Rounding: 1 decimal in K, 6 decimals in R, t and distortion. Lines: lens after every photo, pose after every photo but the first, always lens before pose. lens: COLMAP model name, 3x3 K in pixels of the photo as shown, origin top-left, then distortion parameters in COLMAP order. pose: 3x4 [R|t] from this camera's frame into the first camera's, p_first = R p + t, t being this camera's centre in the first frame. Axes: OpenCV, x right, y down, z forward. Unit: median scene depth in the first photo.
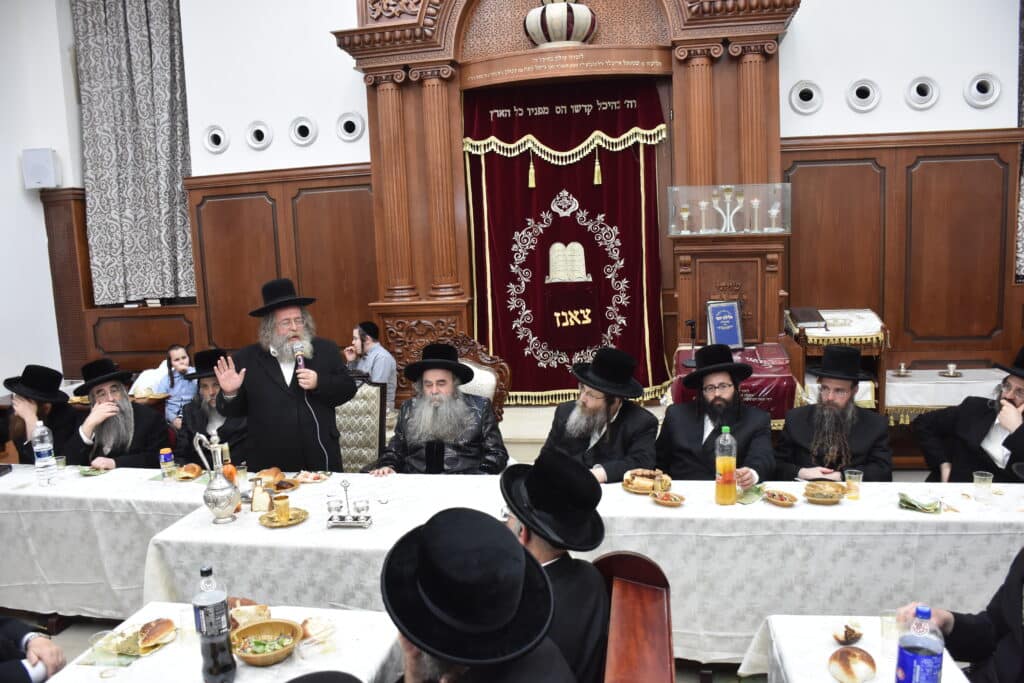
lens RADIAL K [[785.7, 0, 514.2], [0, 785.7, 352.5], [0, 0, 1]] dist [-0.080034, -0.000888]
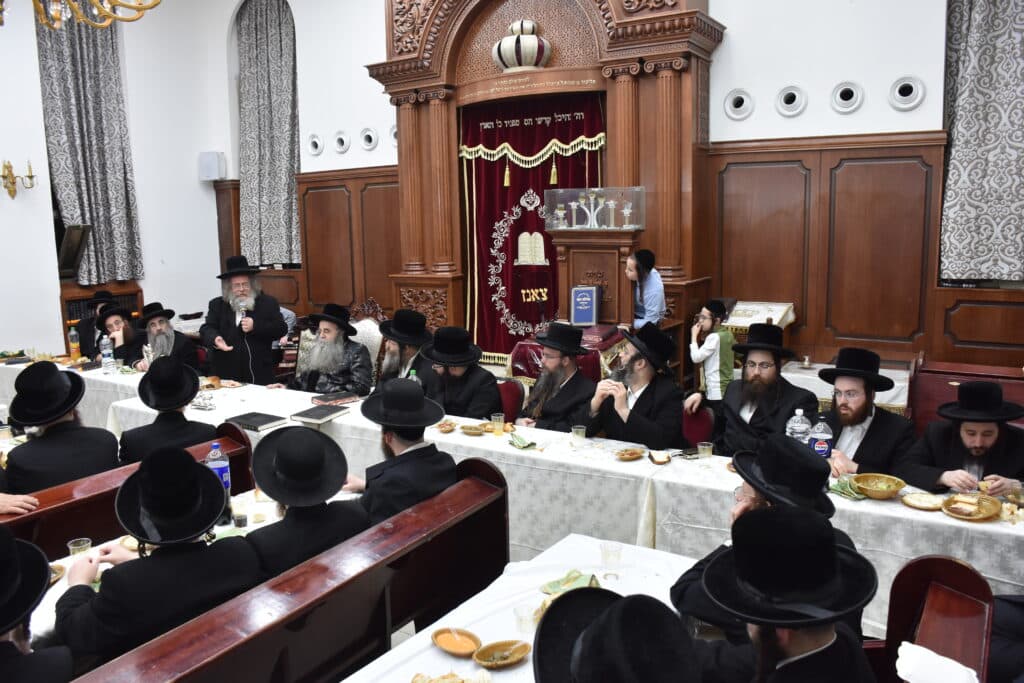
lens RADIAL K [[761.8, 0, 512.0], [0, 761.8, 341.5], [0, 0, 1]] dist [-0.048527, -0.067729]
pose [[0.930822, 0.082508, -0.356039, 0.474062], [-0.077736, 0.996589, 0.027716, -0.002986], [0.357111, 0.001878, 0.934060, -0.103658]]
